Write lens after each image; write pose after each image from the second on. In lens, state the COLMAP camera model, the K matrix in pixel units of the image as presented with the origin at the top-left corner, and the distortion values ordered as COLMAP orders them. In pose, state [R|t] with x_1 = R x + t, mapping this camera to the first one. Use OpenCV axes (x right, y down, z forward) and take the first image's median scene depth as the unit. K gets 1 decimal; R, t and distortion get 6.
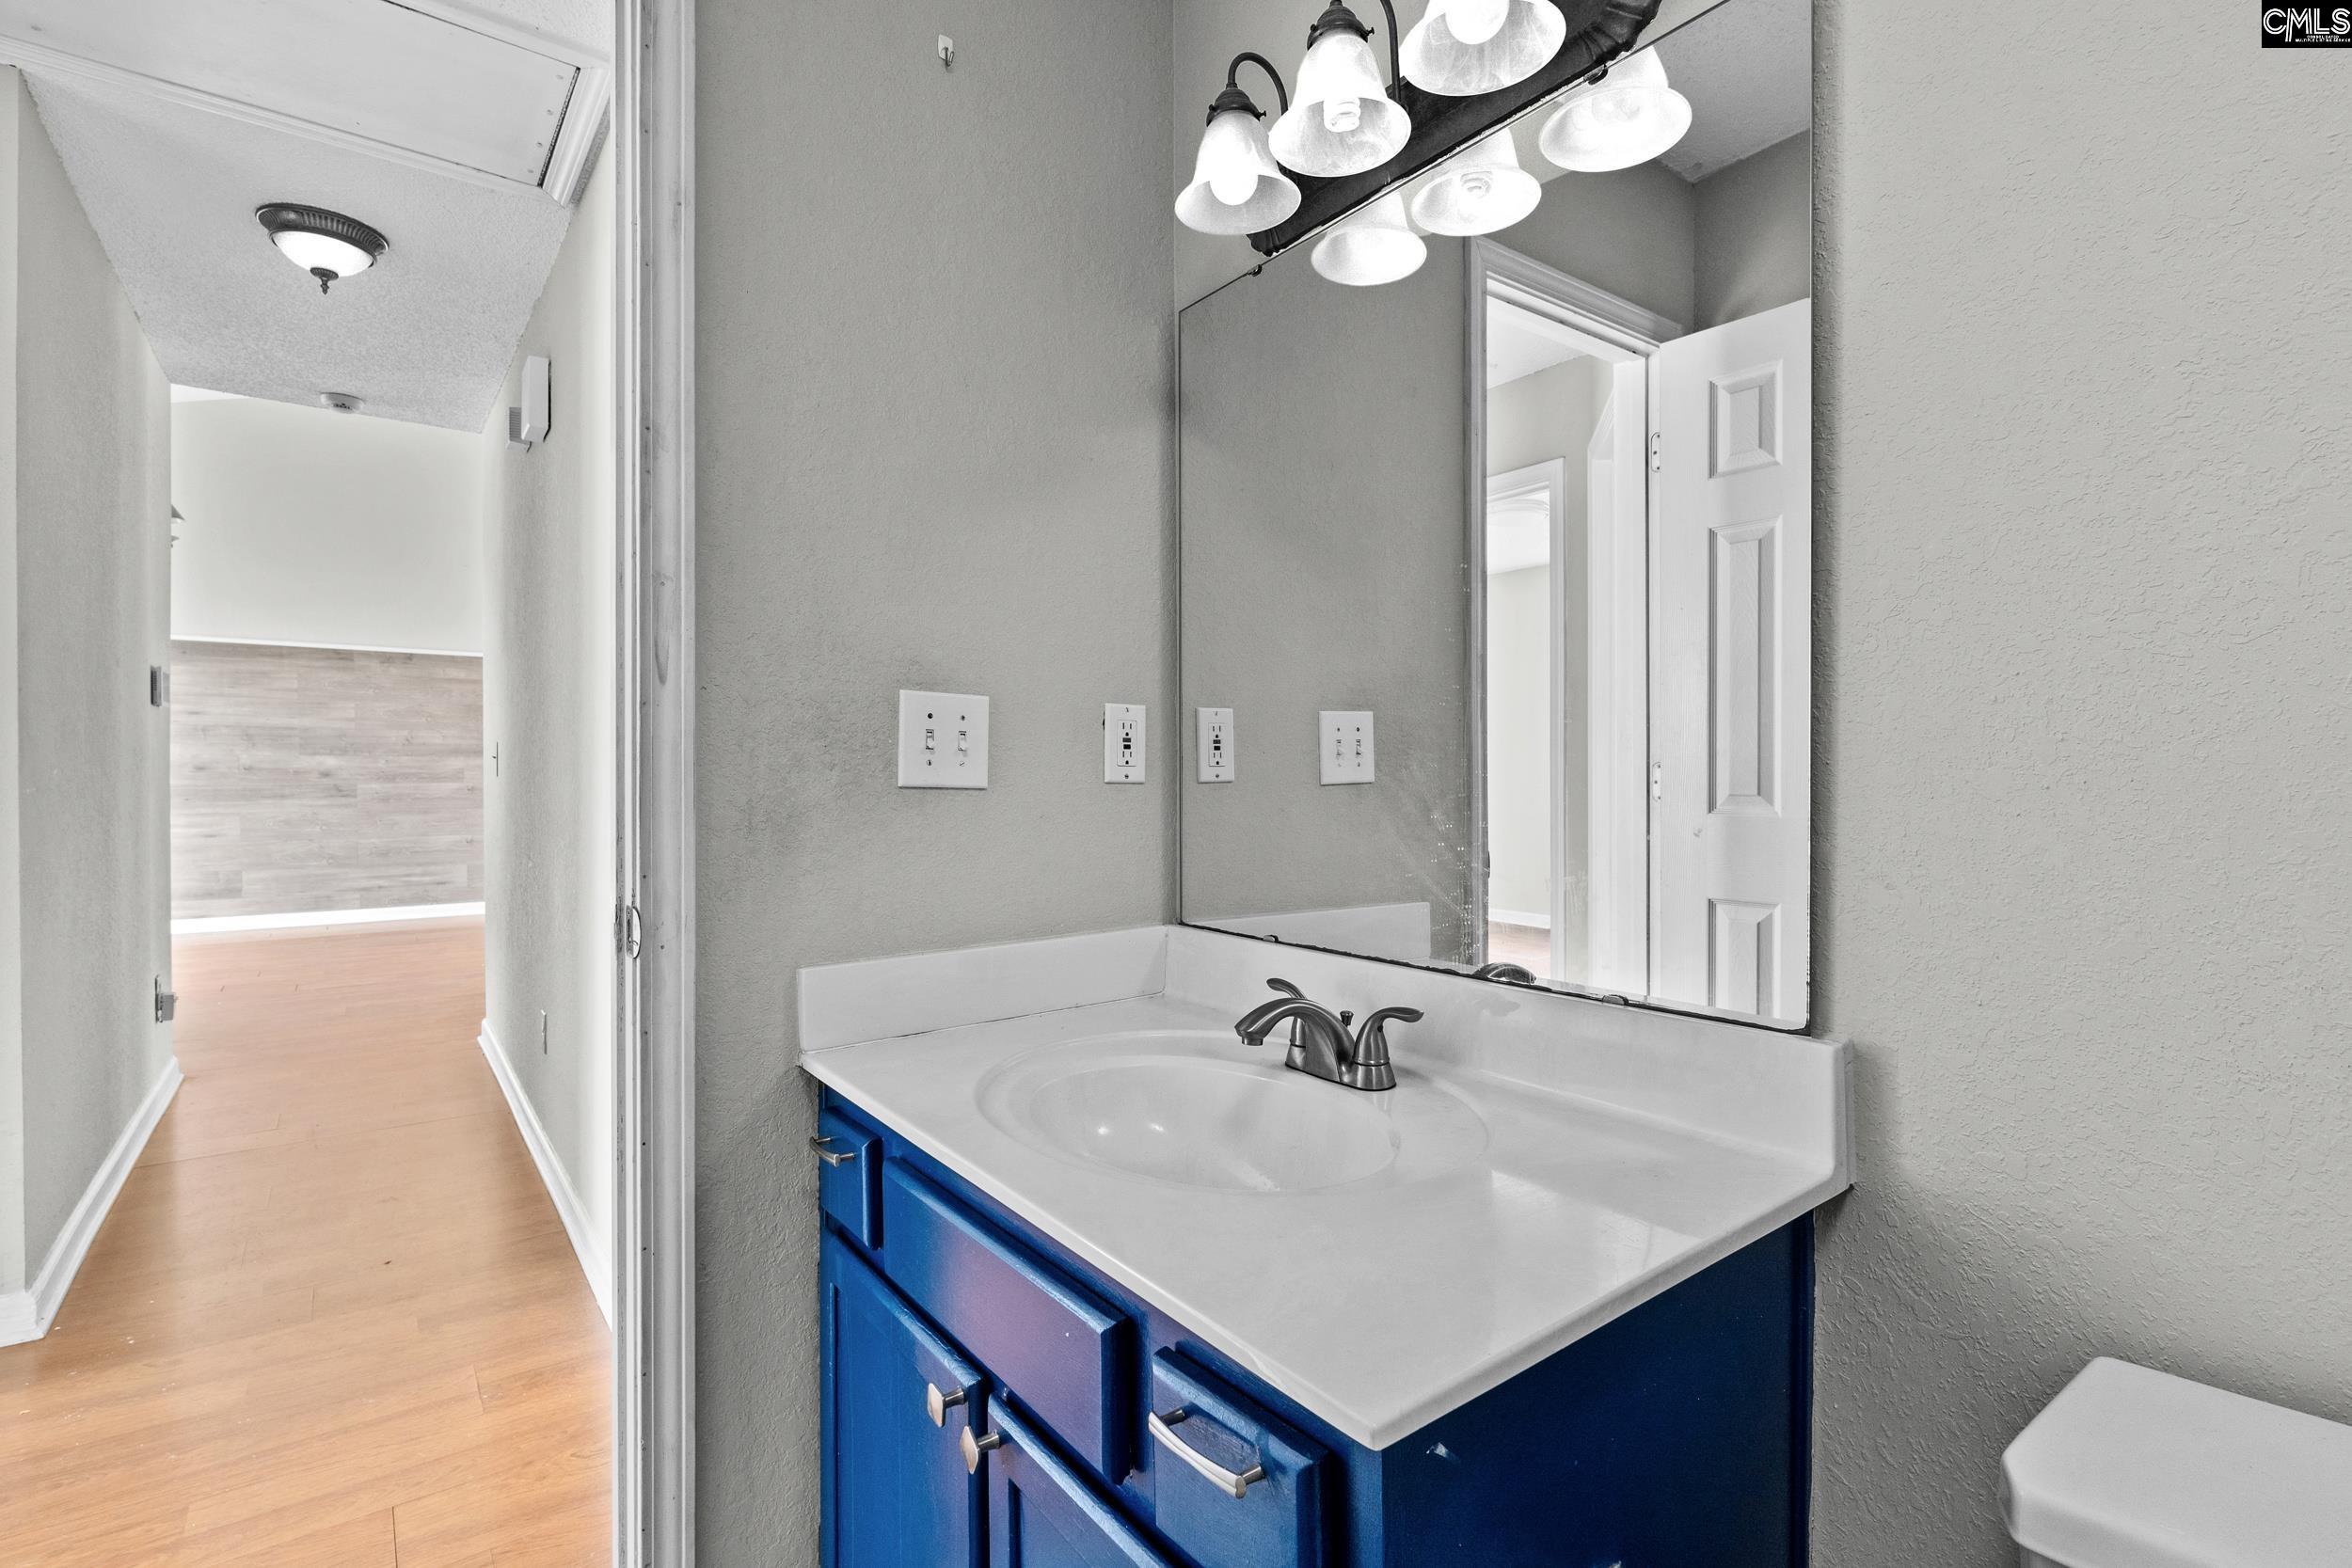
lens RADIAL K [[1085.3, 0, 1168.8], [0, 1085.3, 780.6], [0, 0, 1]] dist [0.000273, 0.000062]
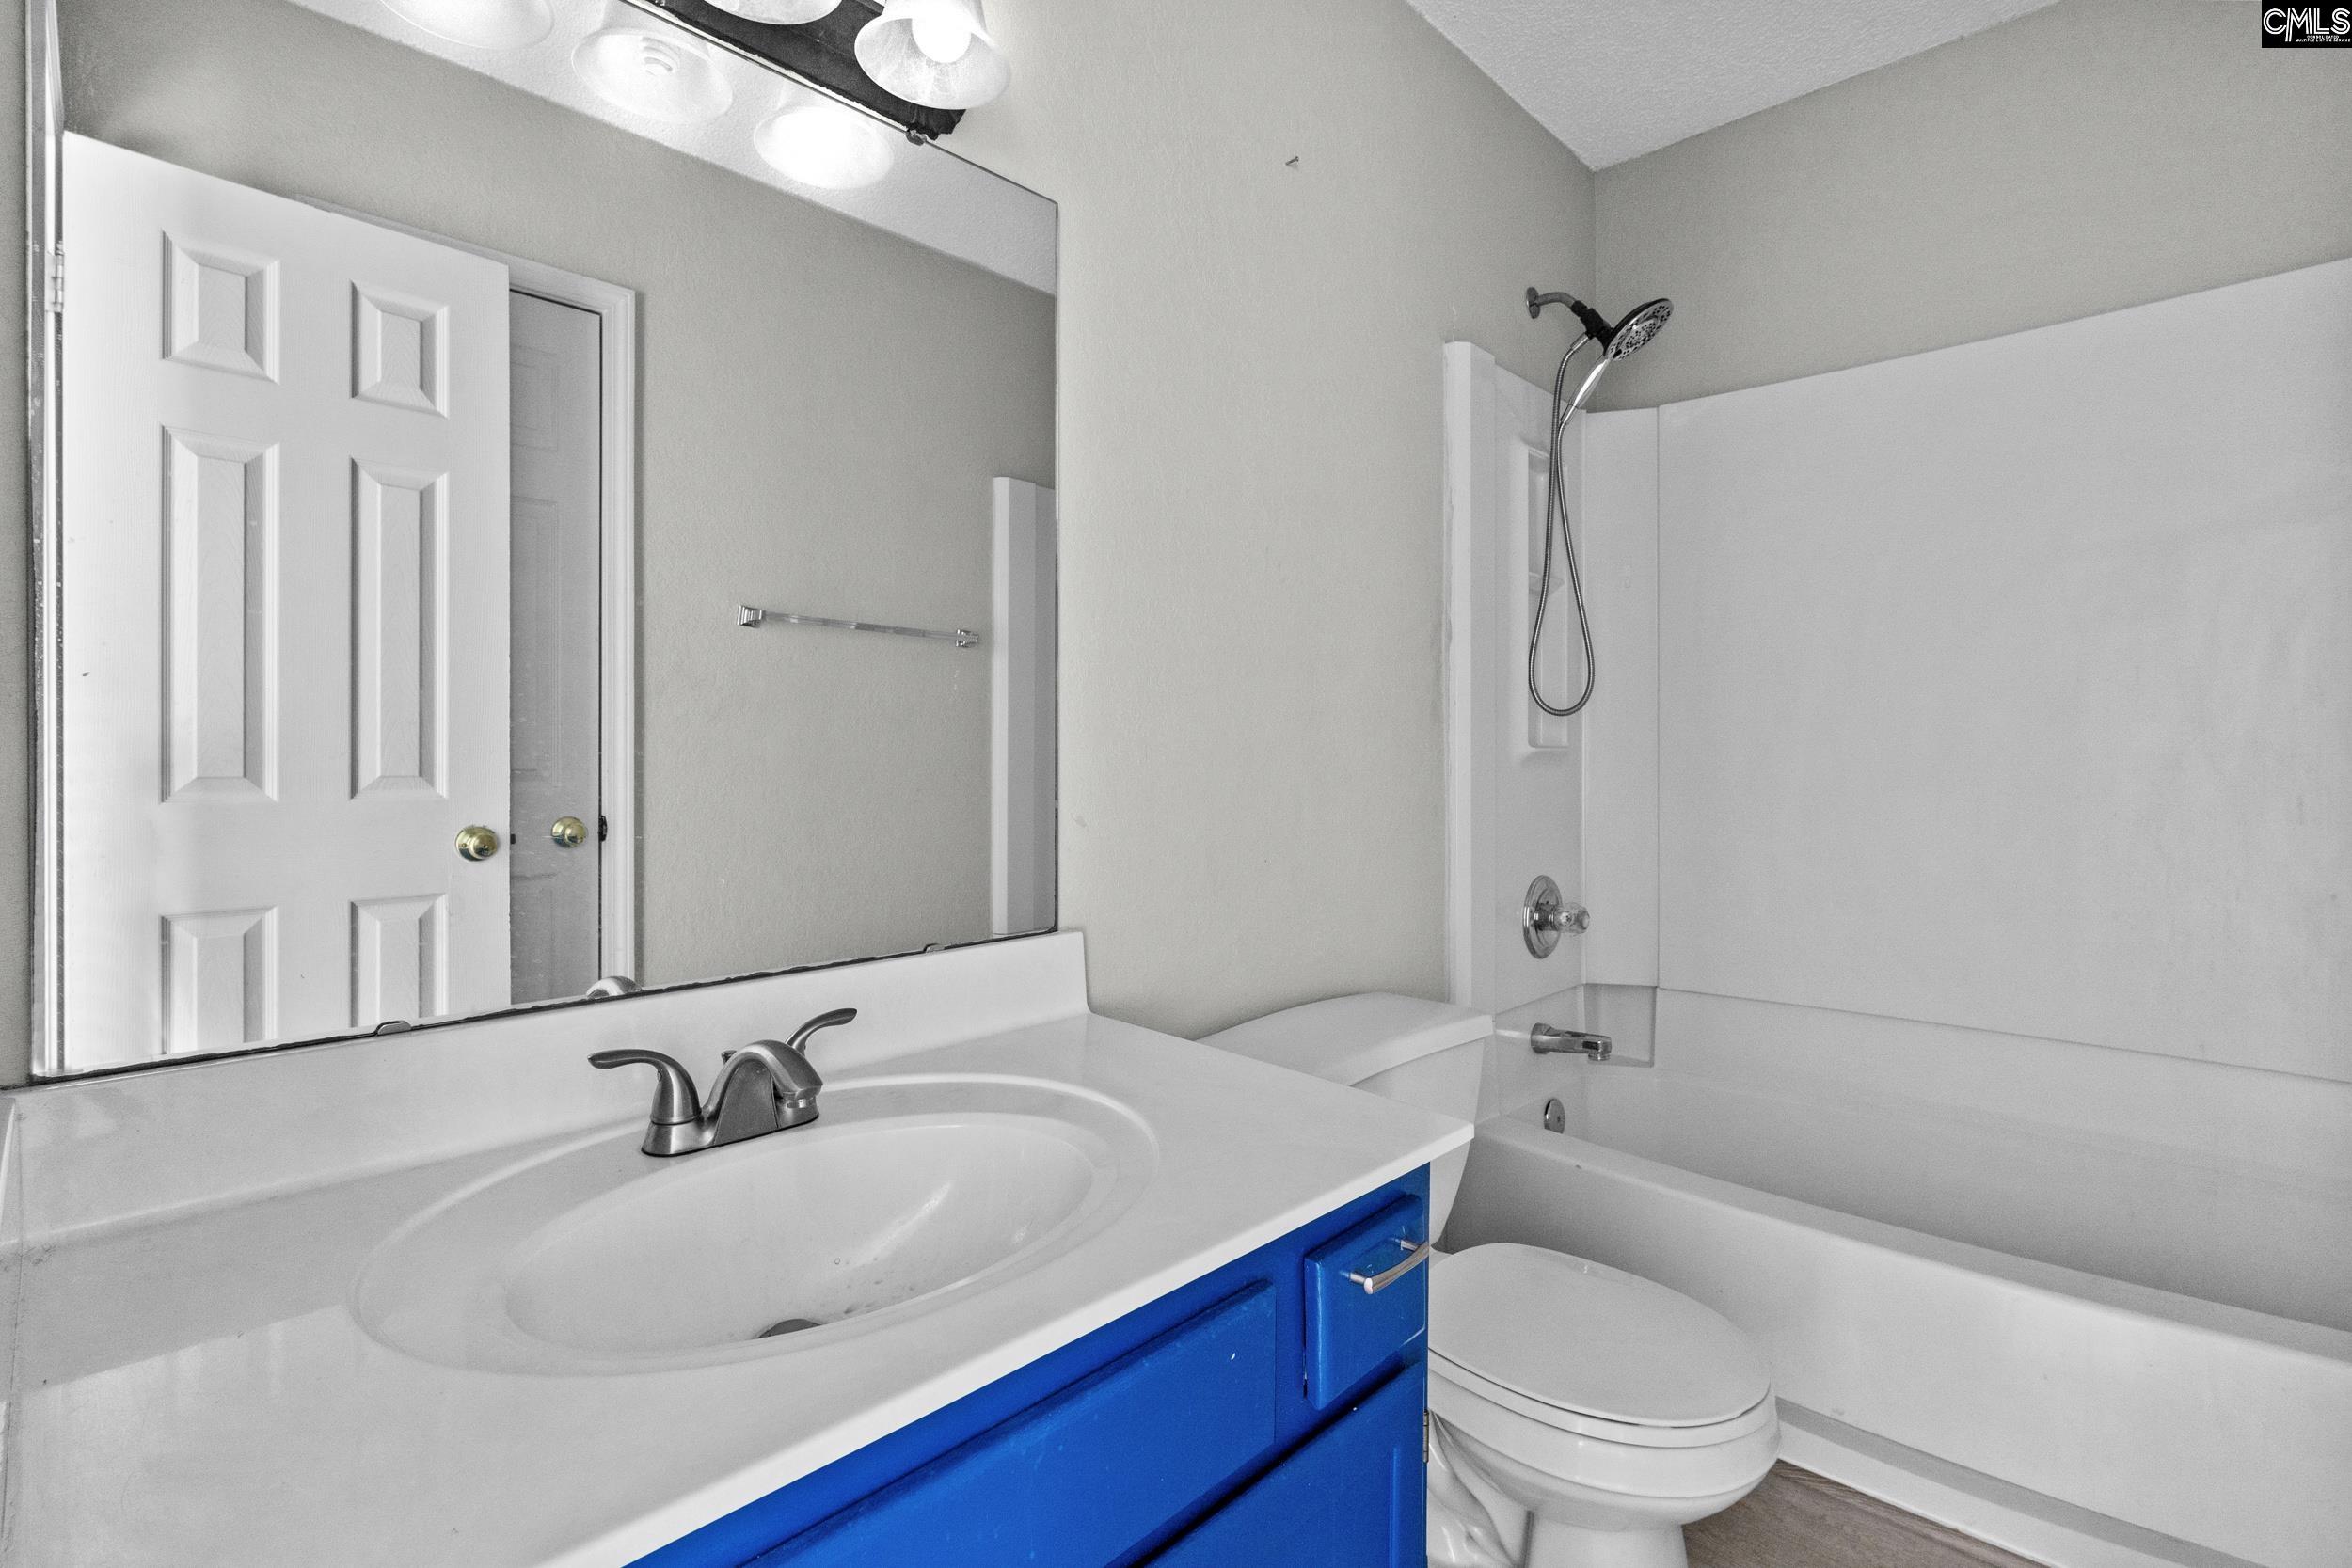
lens RADIAL K [[1085.4, 0, 1174.0], [0, 1085.4, 759.9], [0, 0, 1]] dist [-0.001881, -0.000599]
pose [[-0.148947, -0.000085, 0.988845, -0.409481], [-0.001674, 0.999999, -0.000166, -0.000984], [-0.988844, -0.001680, -0.148947, 0.484715]]
